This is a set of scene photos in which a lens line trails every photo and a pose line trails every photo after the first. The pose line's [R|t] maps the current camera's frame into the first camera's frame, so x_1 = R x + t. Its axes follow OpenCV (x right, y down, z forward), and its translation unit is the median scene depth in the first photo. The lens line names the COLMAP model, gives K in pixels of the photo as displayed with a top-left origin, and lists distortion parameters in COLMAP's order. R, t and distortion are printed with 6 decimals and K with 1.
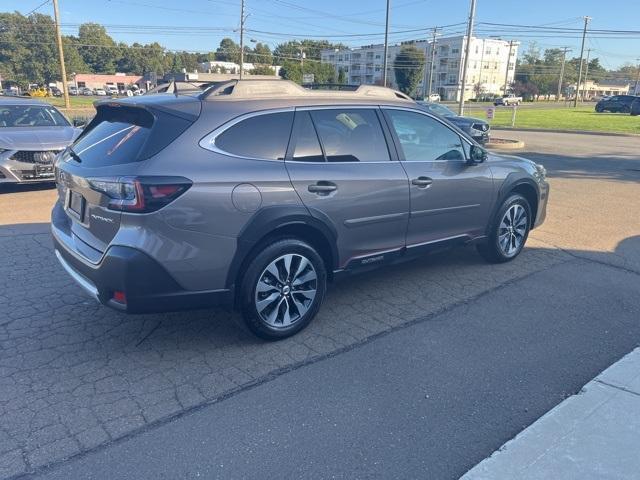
lens RADIAL K [[480.8, 0, 319.9], [0, 480.8, 242.6], [0, 0, 1]] dist [0.080965, -0.103402]
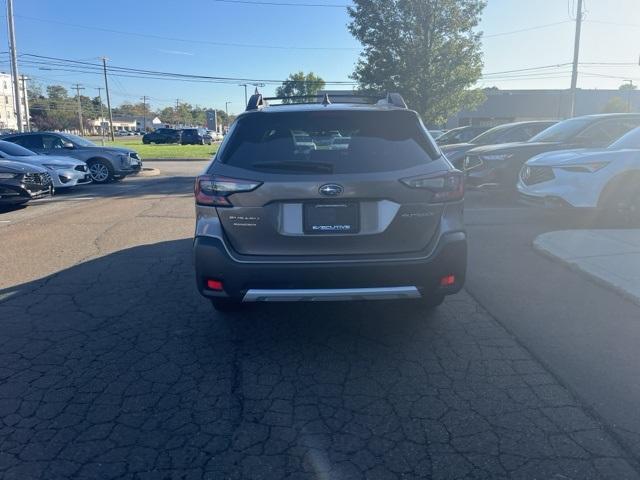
lens RADIAL K [[480.8, 0, 317.7], [0, 480.8, 235.5], [0, 0, 1]] dist [0.080965, -0.103402]
pose [[0.617413, -0.180203, 0.765720, -0.224815], [0.242431, 0.969617, 0.032712, -0.015138], [-0.748350, 0.165437, 0.642341, 0.079358]]
